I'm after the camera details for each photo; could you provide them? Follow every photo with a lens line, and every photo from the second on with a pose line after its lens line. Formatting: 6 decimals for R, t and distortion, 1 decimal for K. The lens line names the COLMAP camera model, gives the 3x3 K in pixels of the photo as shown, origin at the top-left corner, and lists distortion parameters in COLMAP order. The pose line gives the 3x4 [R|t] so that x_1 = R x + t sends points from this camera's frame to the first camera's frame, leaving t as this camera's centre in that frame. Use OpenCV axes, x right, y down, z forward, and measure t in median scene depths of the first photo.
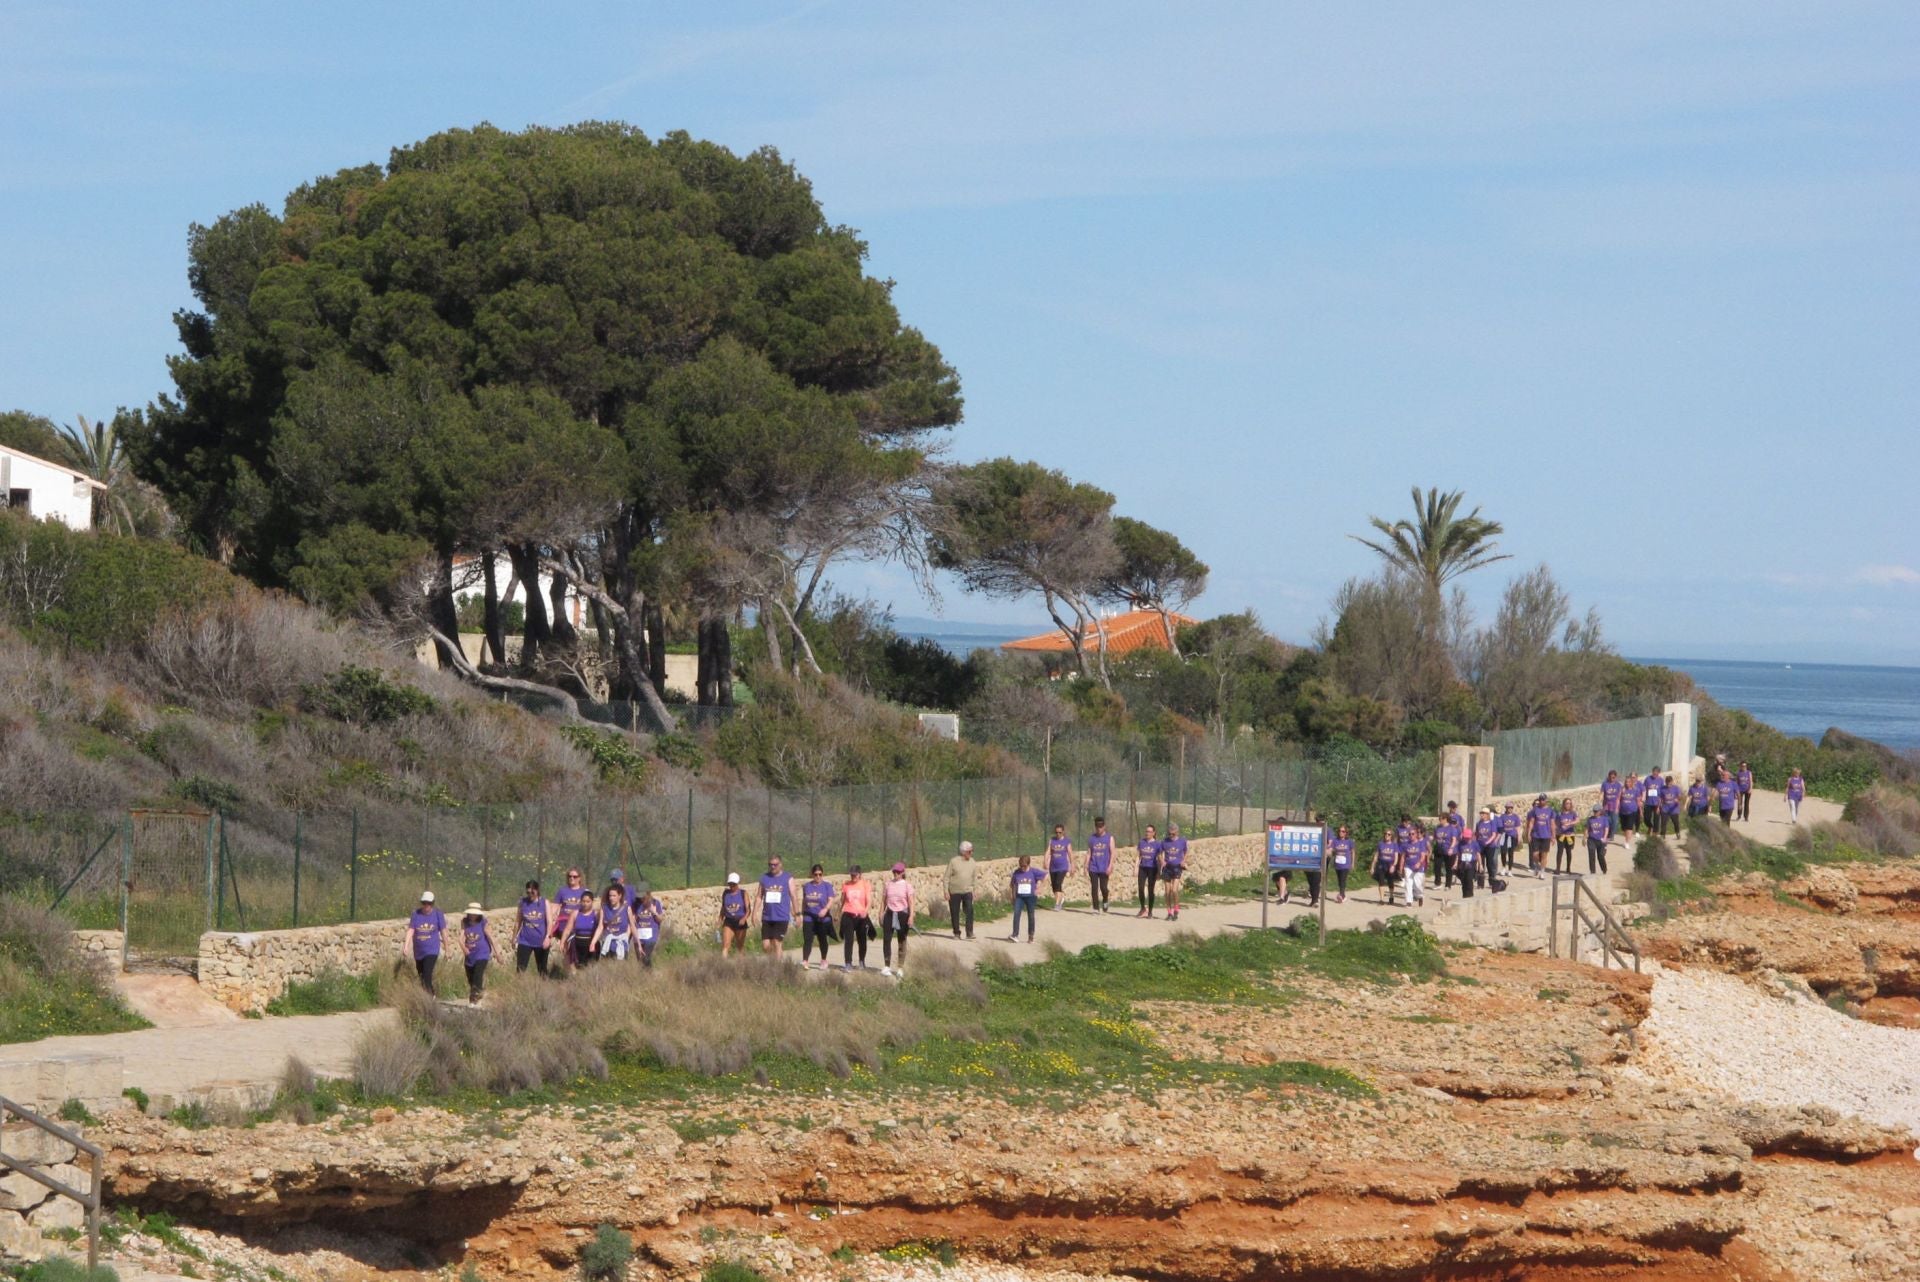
lens RADIAL K [[7726.8, 0, 923.3], [0, 7726.8, 642.1], [0, 0, 1]] dist [0.206091, -5.409161]
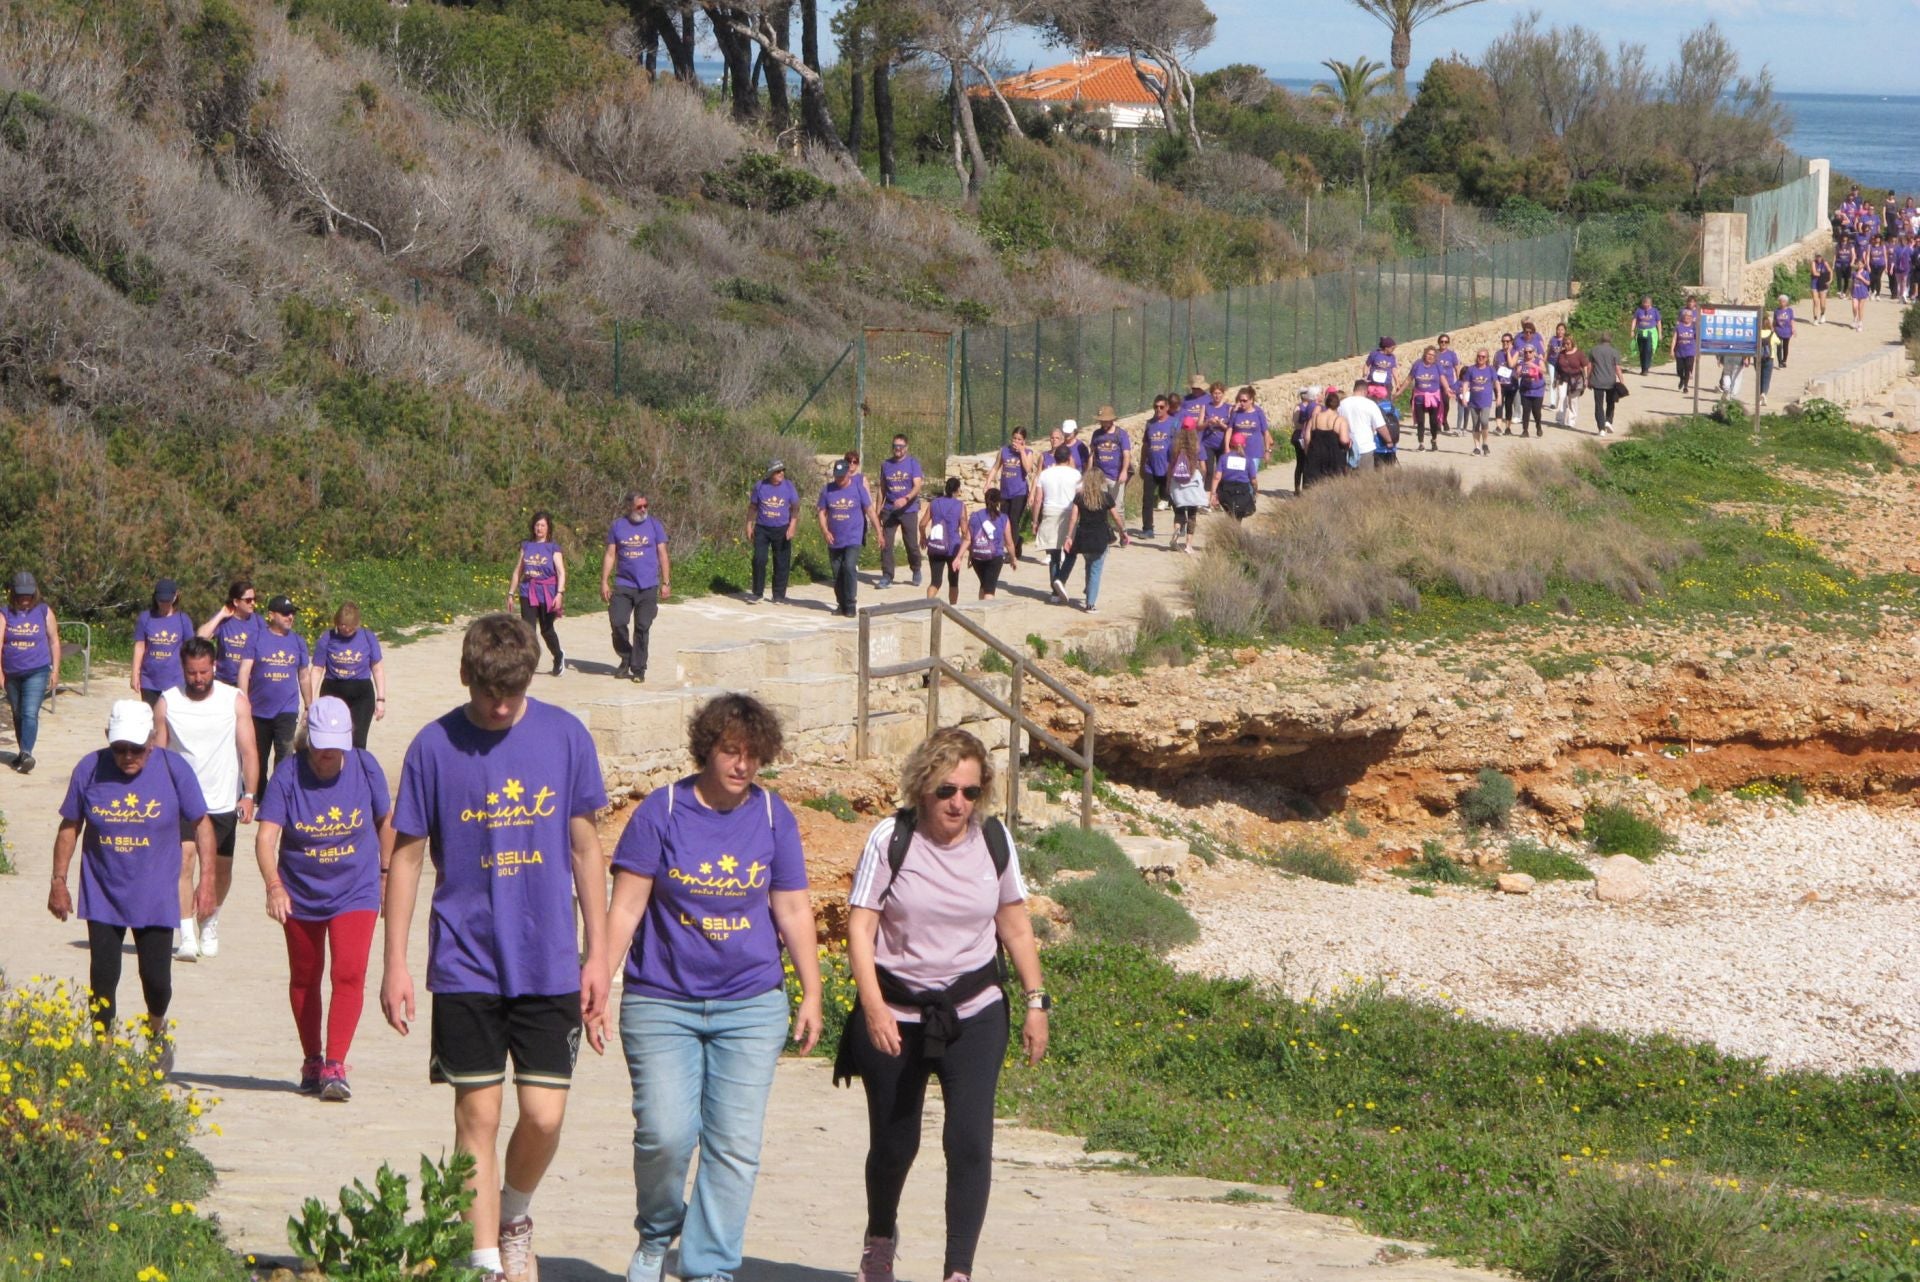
lens RADIAL K [[7733.1, 0, 1027.6], [0, 7733.1, 539.8], [0, 0, 1]] dist [0.135541, -2.488115]
pose [[0.998086, -0.009262, 0.061138, -0.150645], [0.005514, 0.998111, 0.061196, -0.011102], [-0.061589, -0.060742, 0.996252, 0.054406]]
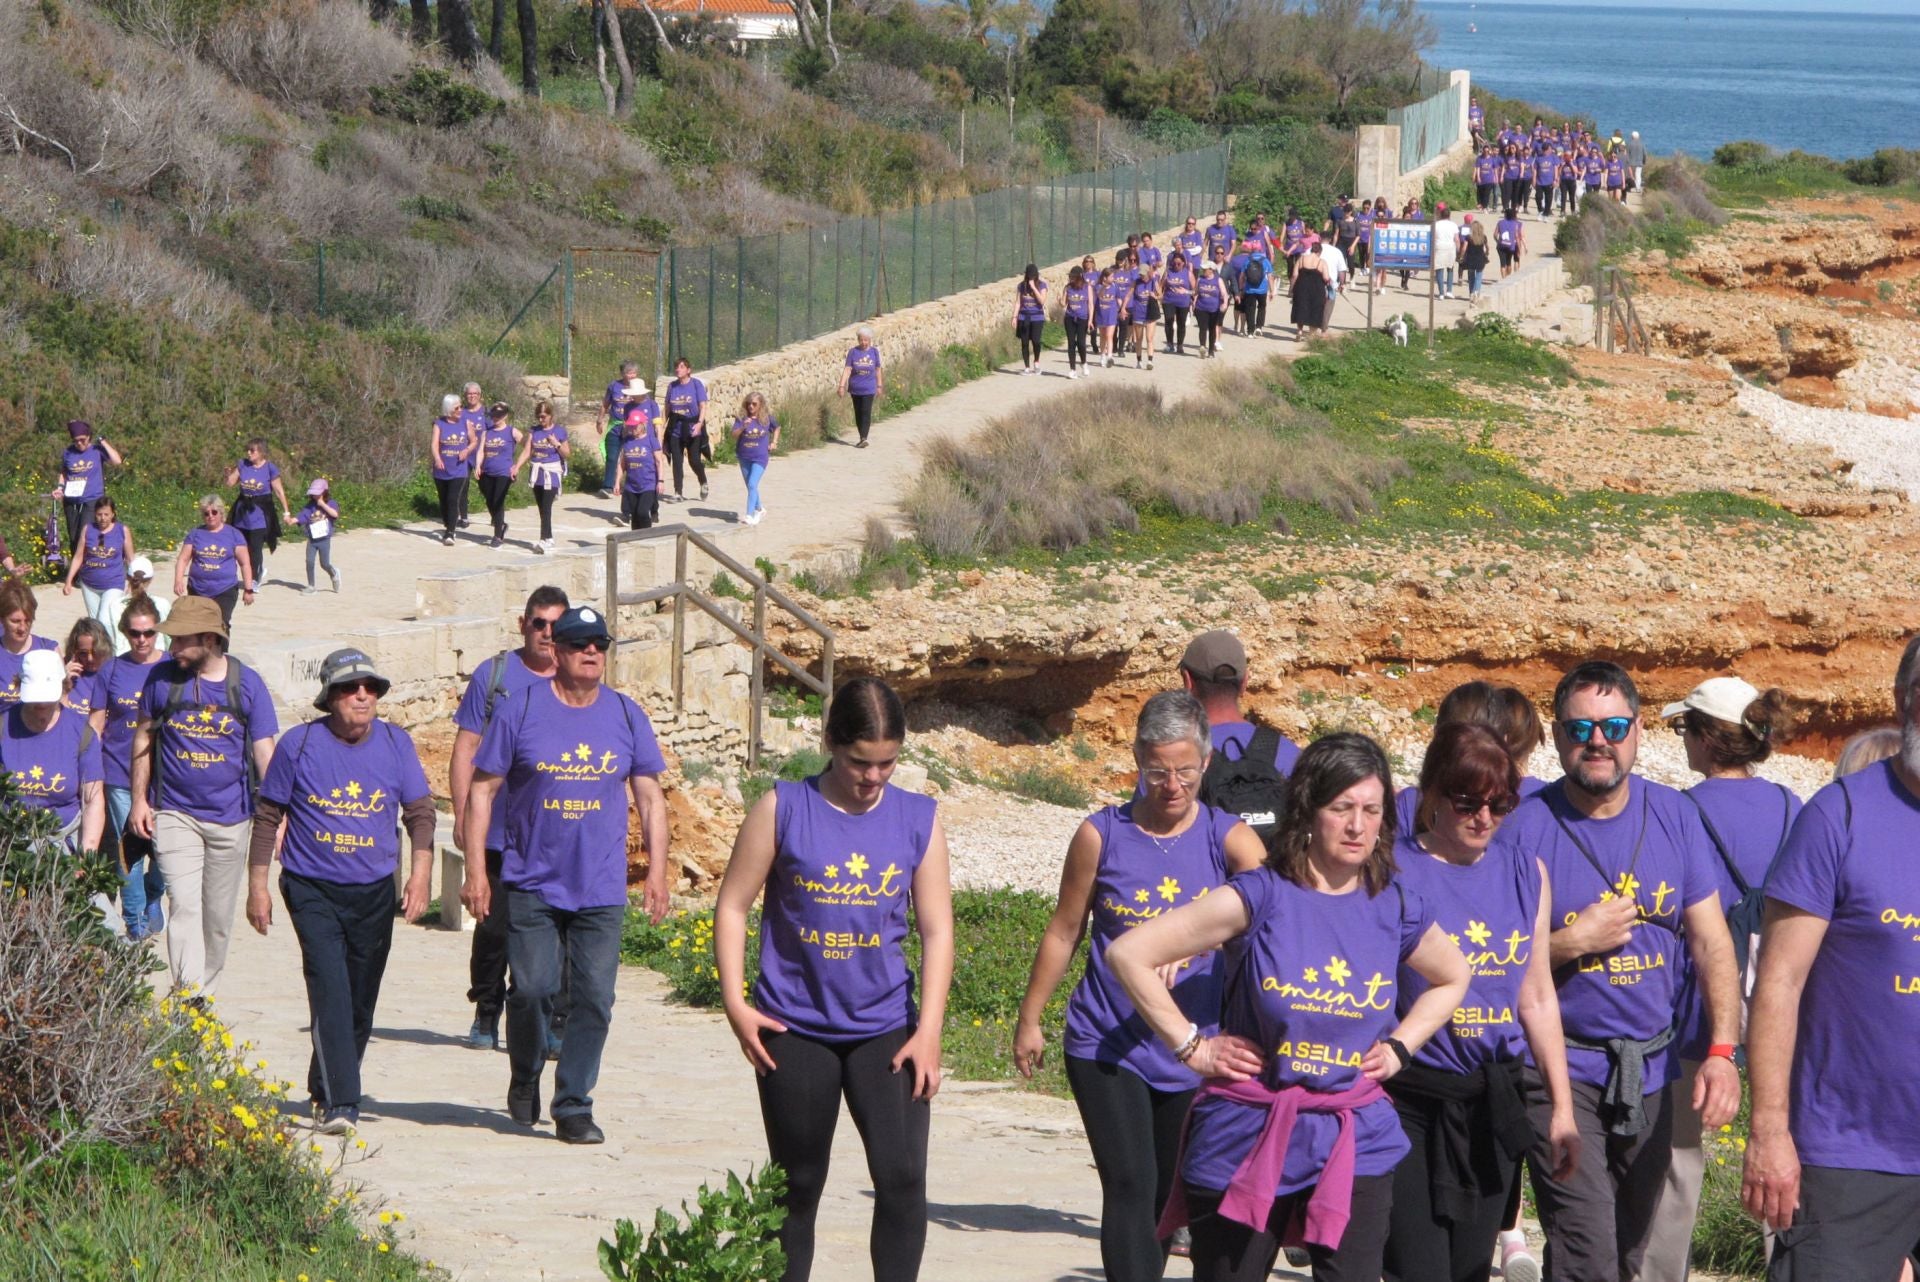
lens RADIAL K [[7733.1, 0, 1027.6], [0, 7733.1, 539.8], [0, 0, 1]] dist [0.135541, -2.488115]
pose [[0.993410, -0.014906, 0.113638, -0.165704], [0.006574, 0.997285, 0.073346, -0.012321], [-0.114423, -0.072116, 0.990811, 0.063474]]
